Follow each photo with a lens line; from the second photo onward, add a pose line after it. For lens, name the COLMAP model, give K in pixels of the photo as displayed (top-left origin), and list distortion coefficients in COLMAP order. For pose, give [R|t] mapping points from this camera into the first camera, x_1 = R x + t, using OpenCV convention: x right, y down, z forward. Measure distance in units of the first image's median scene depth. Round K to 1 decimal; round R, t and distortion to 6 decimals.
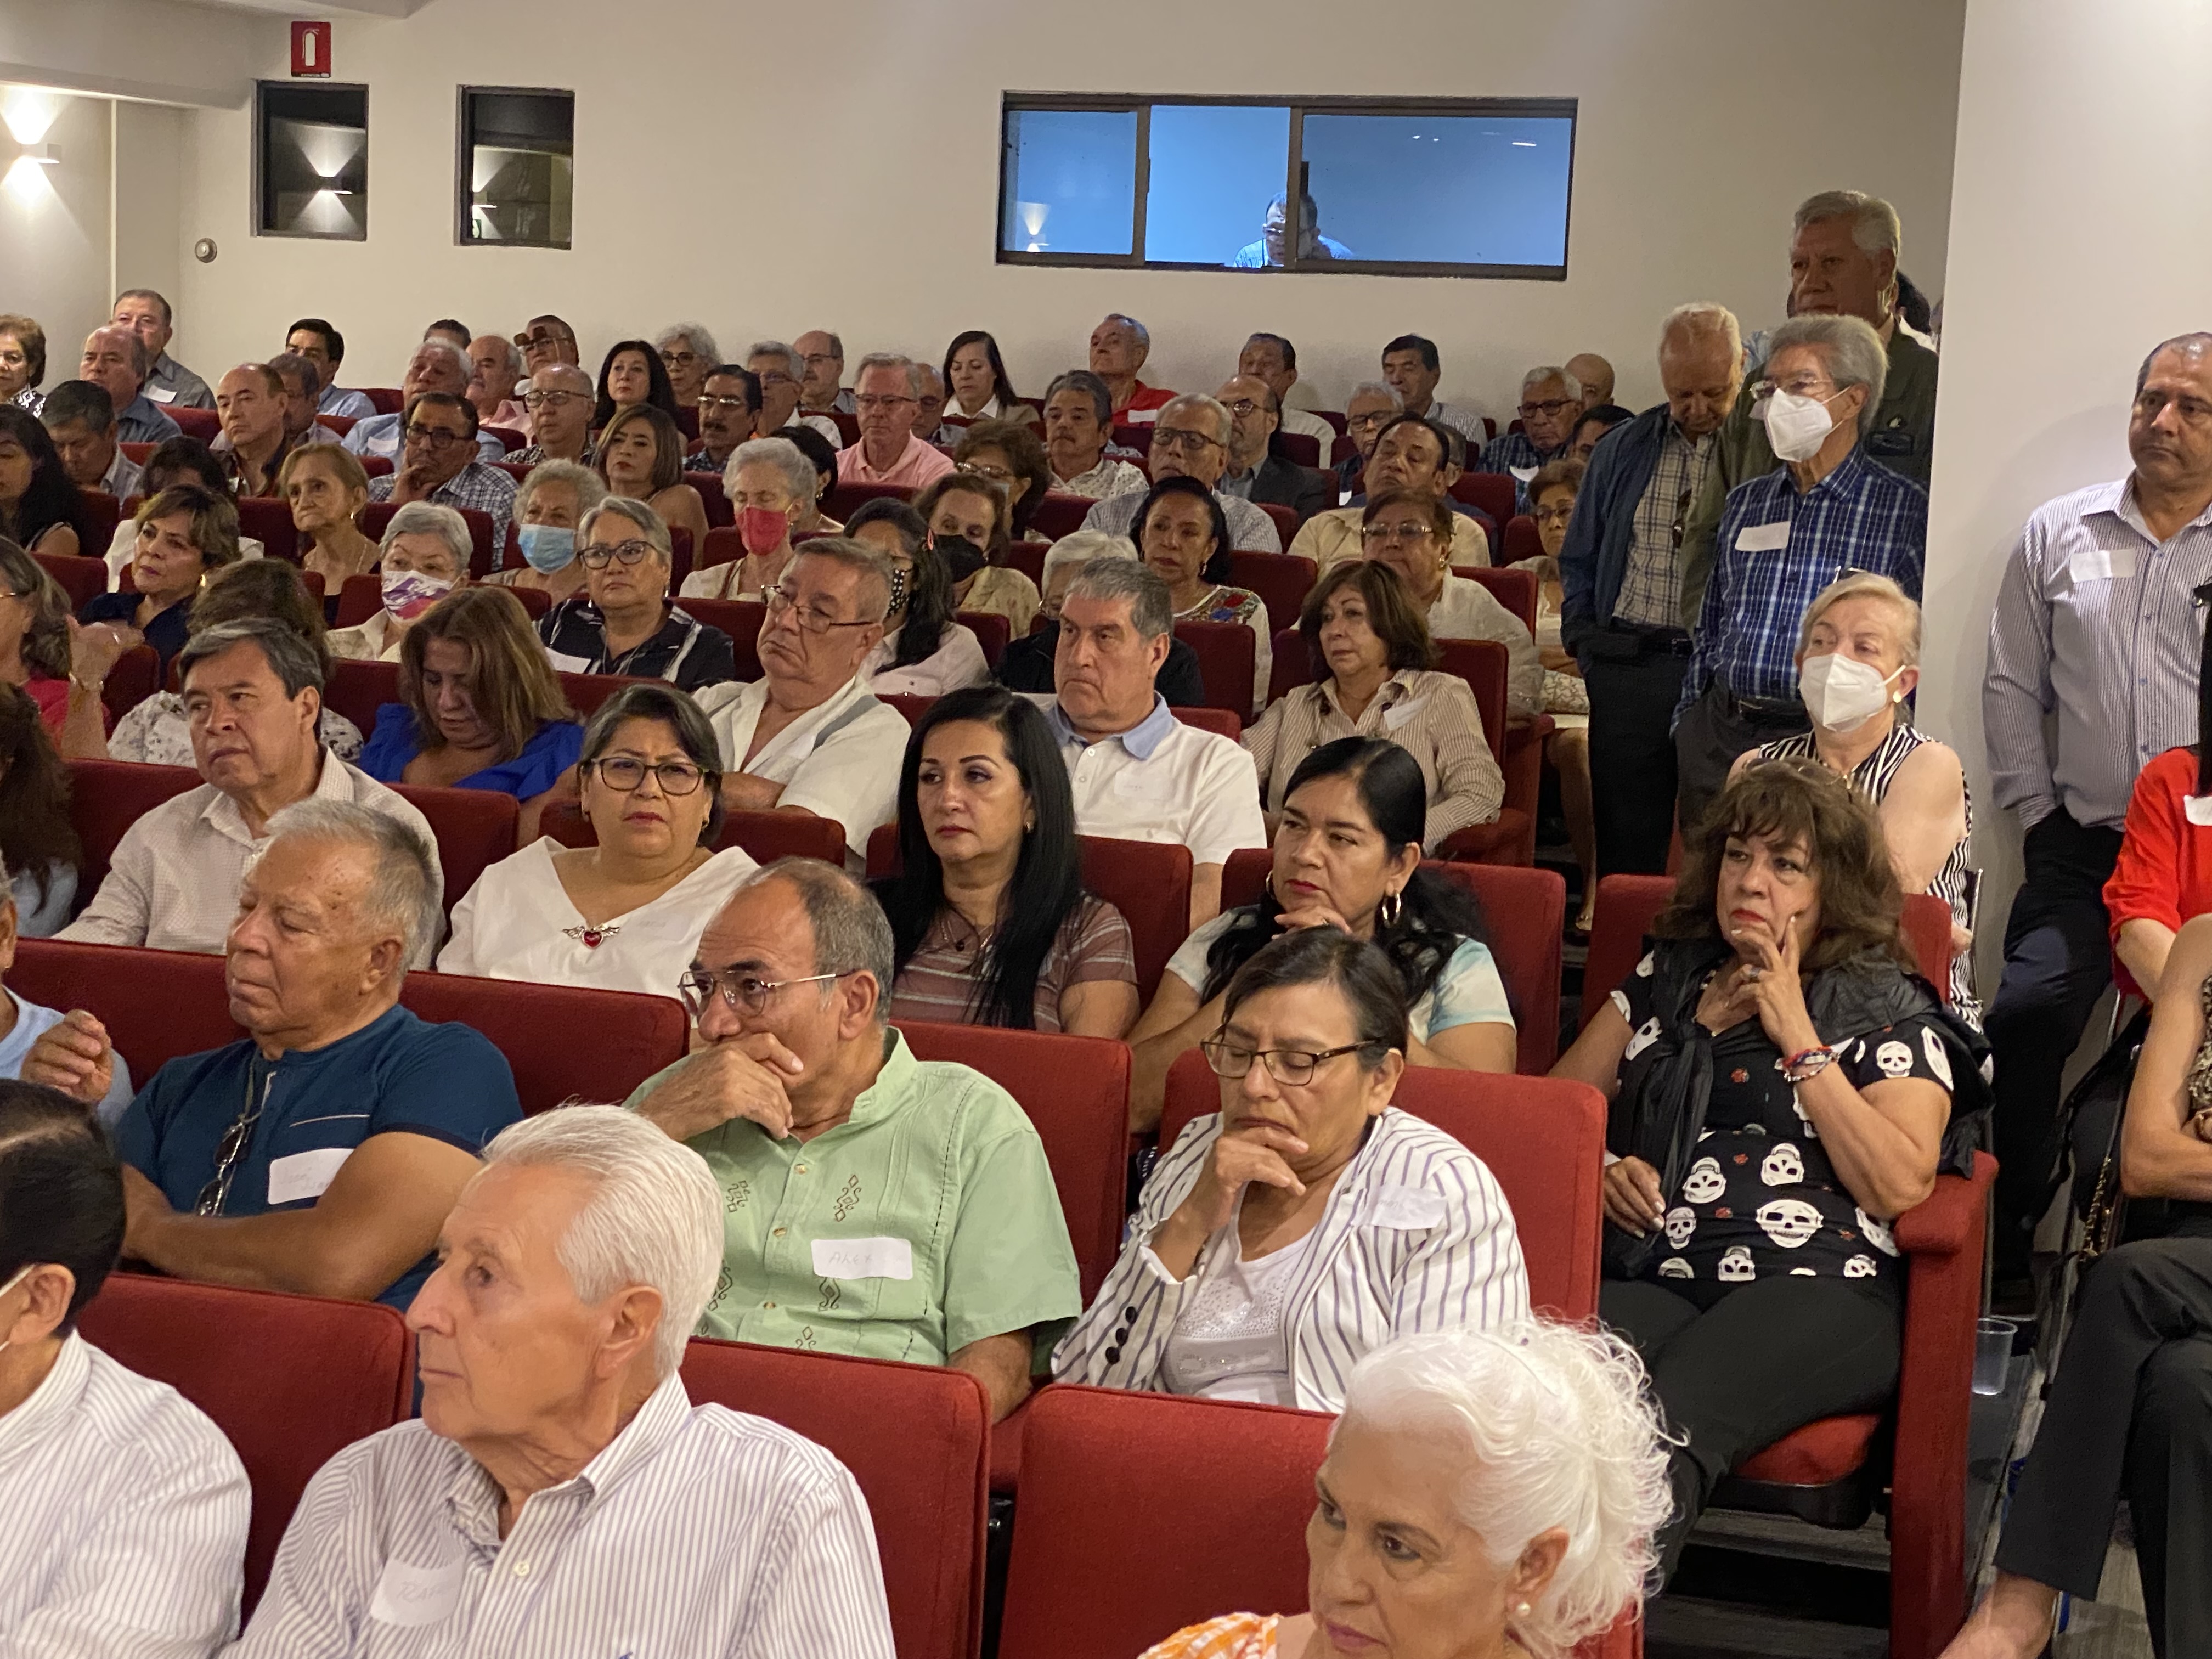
lens RADIAL K [[4012.4, 0, 1106.0], [0, 4012.4, 829.5], [0, 0, 1]] dist [0.036860, 0.118813]
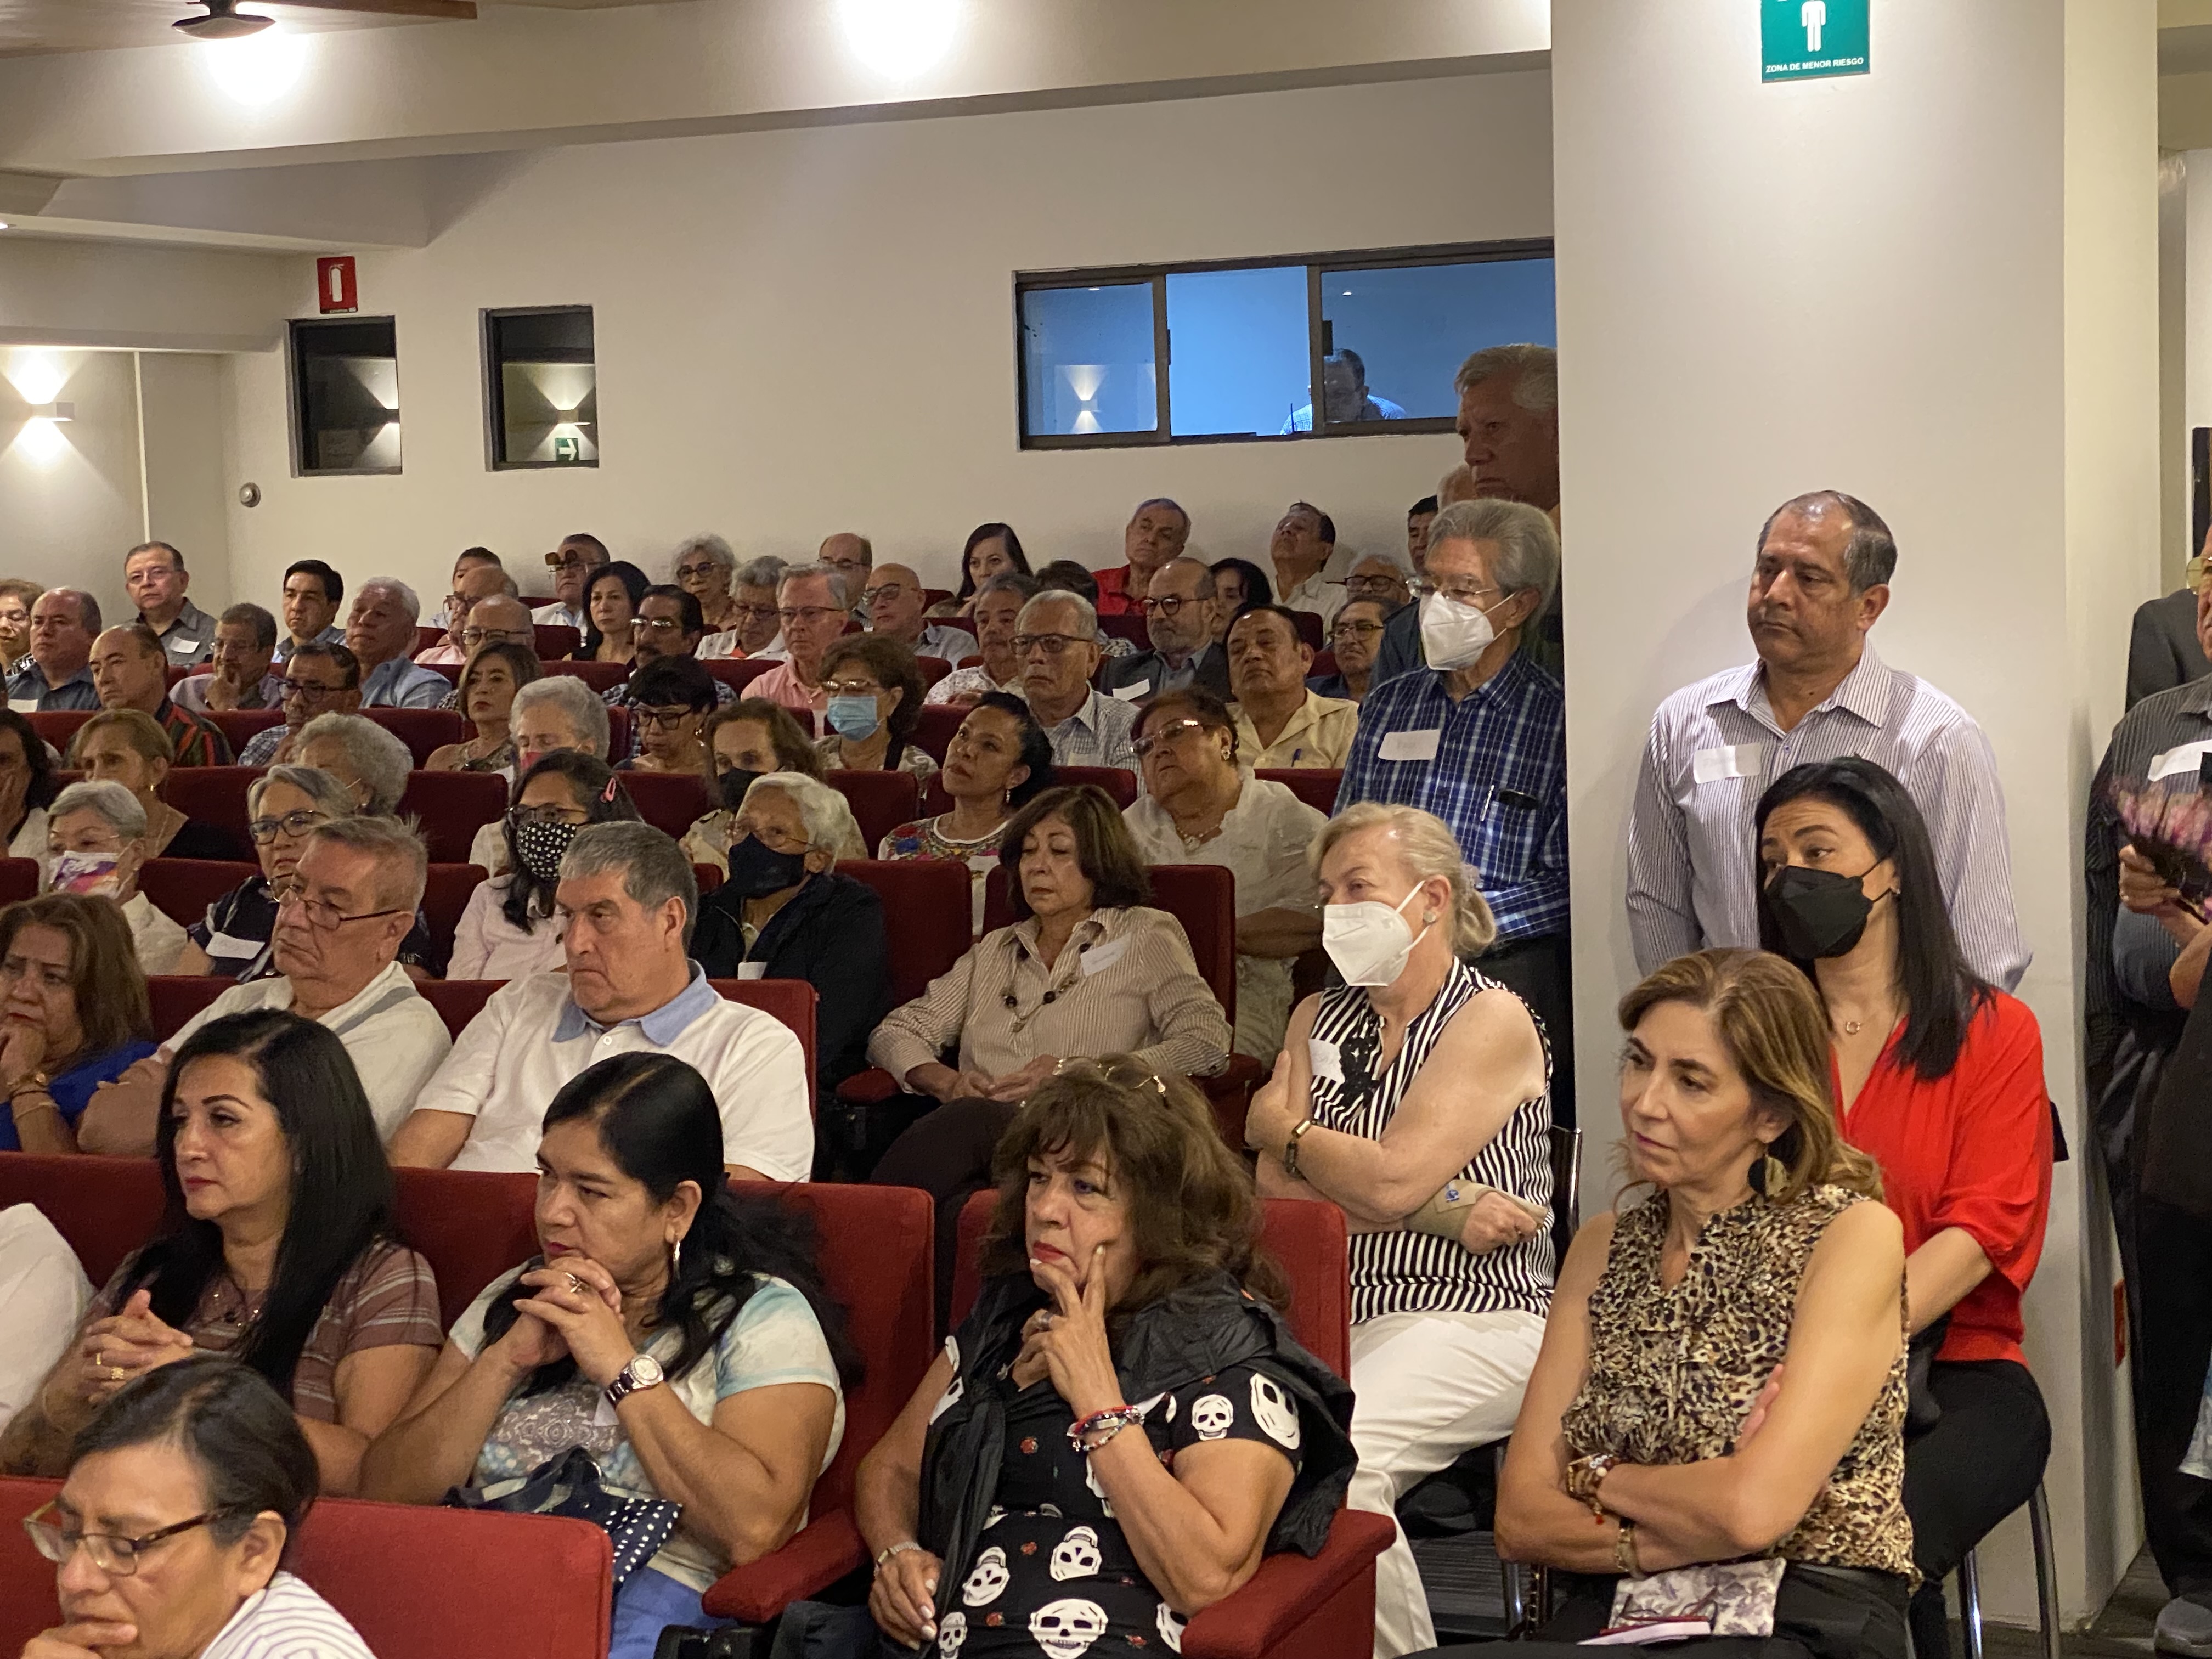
lens RADIAL K [[4032.6, 0, 1103.7], [0, 4032.6, 711.6], [0, 0, 1]] dist [-0.228805, 3.104732]
pose [[0.992095, -0.065786, -0.106863, 0.208002], [0.058485, 0.995825, -0.070079, -0.023838], [0.111027, 0.063275, 0.991801, 0.125636]]
